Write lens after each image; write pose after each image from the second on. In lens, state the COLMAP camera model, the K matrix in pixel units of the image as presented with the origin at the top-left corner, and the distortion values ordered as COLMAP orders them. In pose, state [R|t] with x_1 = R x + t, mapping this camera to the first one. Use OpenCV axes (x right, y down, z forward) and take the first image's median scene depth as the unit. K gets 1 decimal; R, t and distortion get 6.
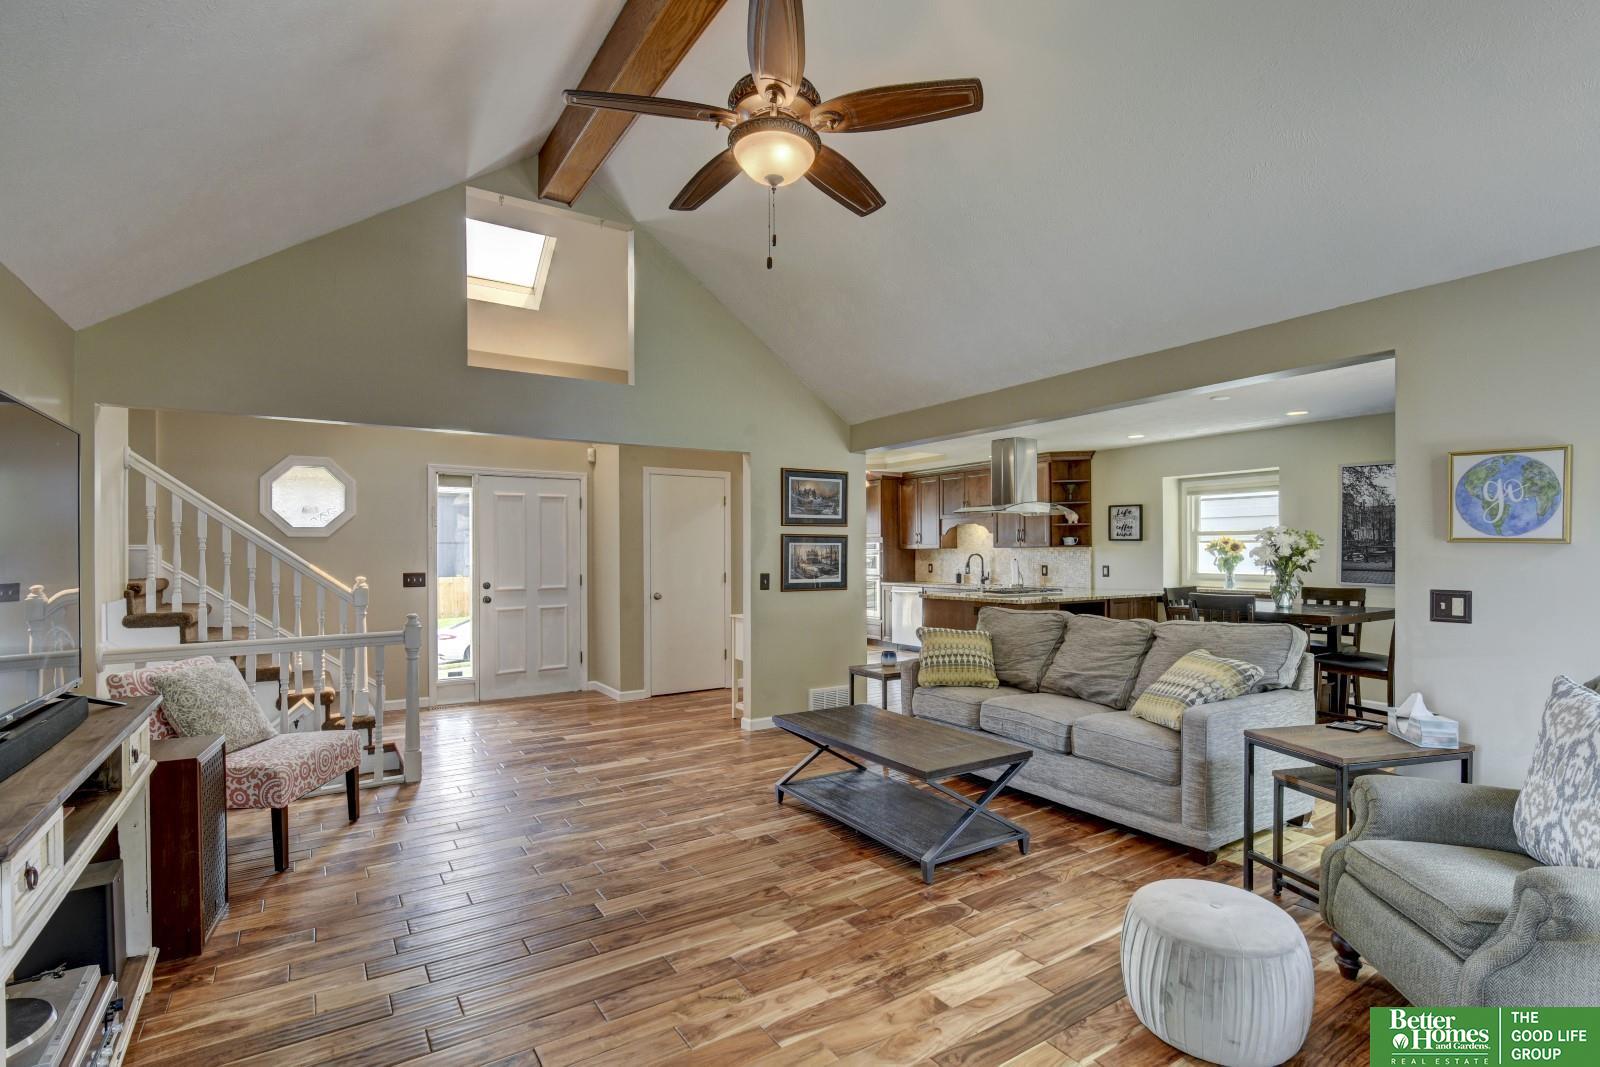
lens RADIAL K [[783.4, 0, 785.4], [0, 783.4, 546.6], [0, 0, 1]] dist [0.000169, -0.003415]
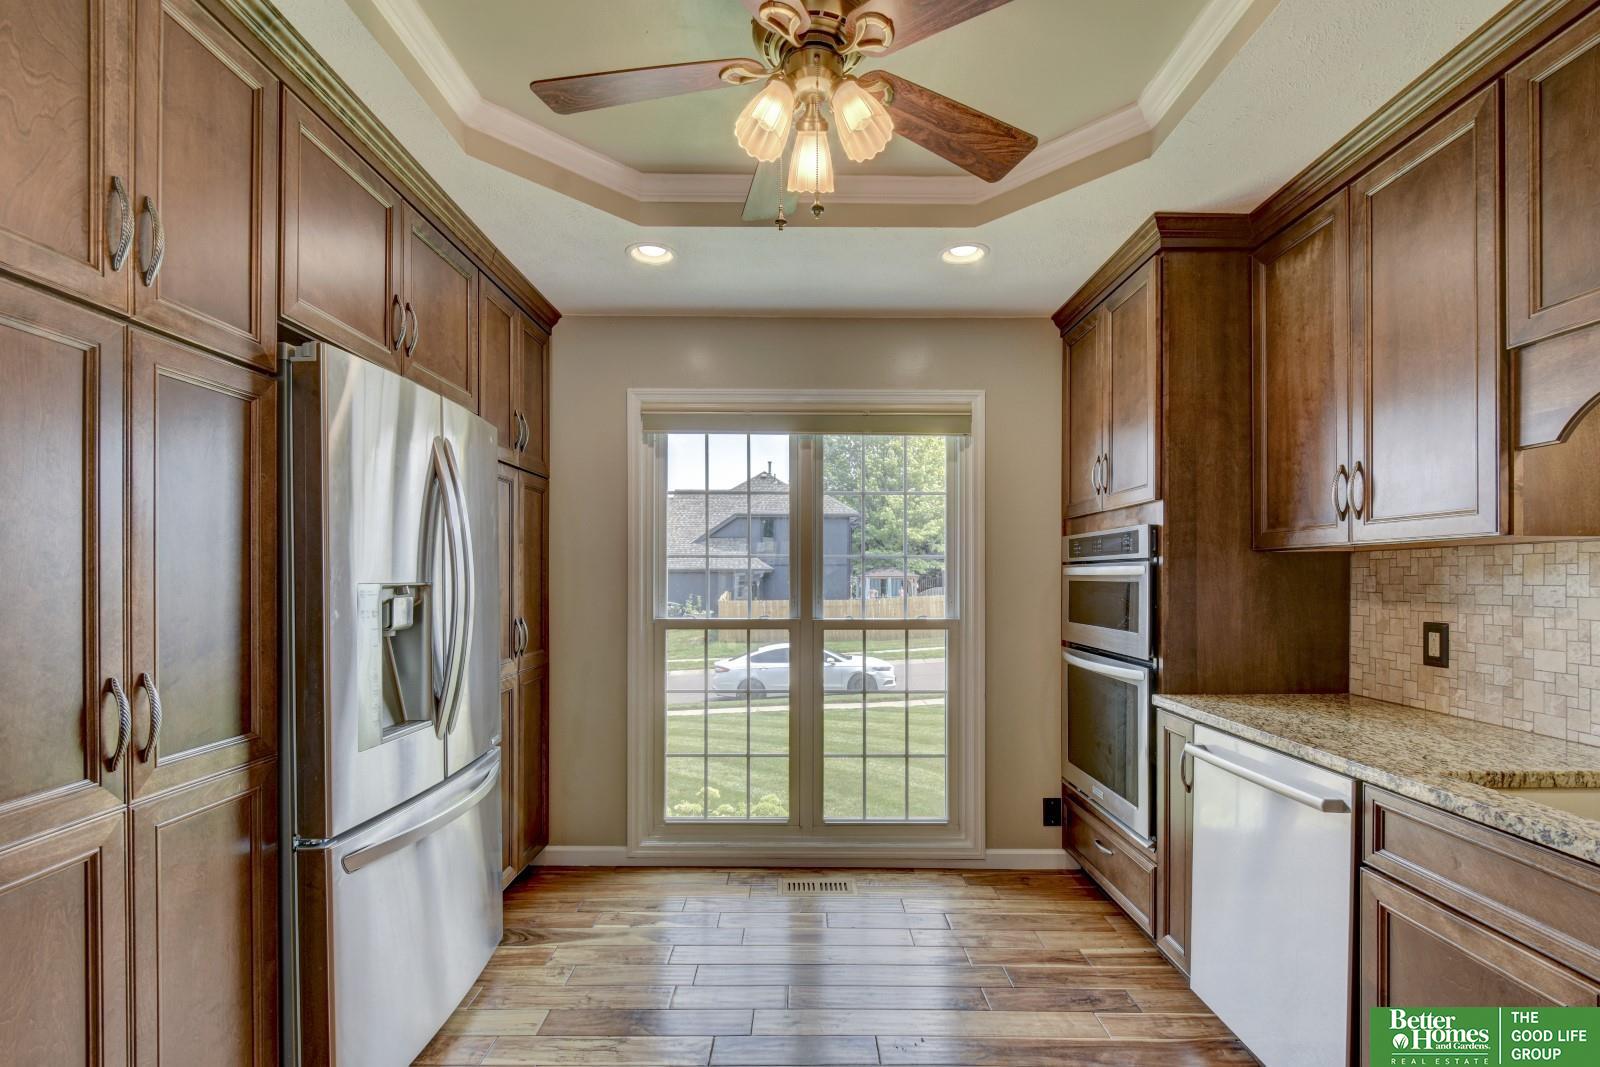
lens RADIAL K [[727.0, 0, 780.8], [0, 727.0, 581.0], [0, 0, 1]] dist [0.002434, -0.002660]
pose [[0.830620, 0.009587, -0.556758, 0.200835], [-0.002355, 0.999903, 0.013704, 0.012587], [0.556835, -0.010072, 0.830562, 1.014031]]
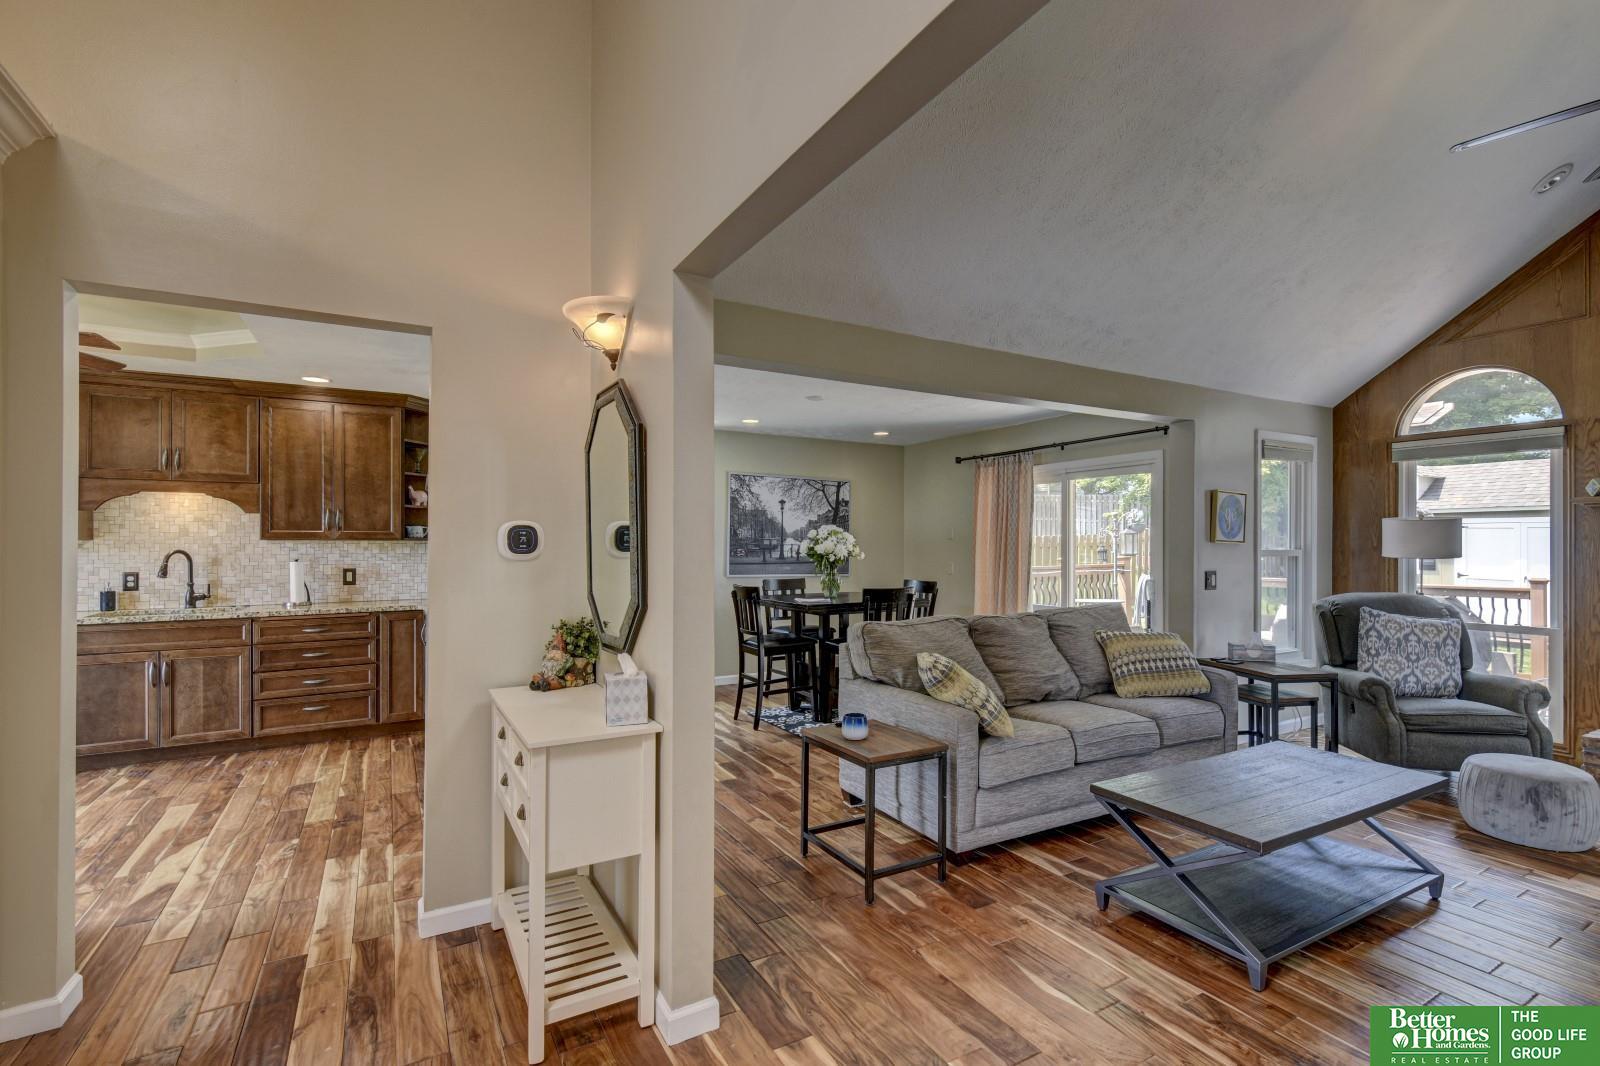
lens RADIAL K [[727.0, 0, 818.4], [0, 727.0, 543.7], [0, 0, 1]] dist [0.002434, -0.002660]
pose [[0.014413, 0.008554, 0.999860, -0.283879], [-0.007920, 0.999933, -0.008441, 0.006824], [-0.999865, -0.007797, 0.014480, 0.707329]]
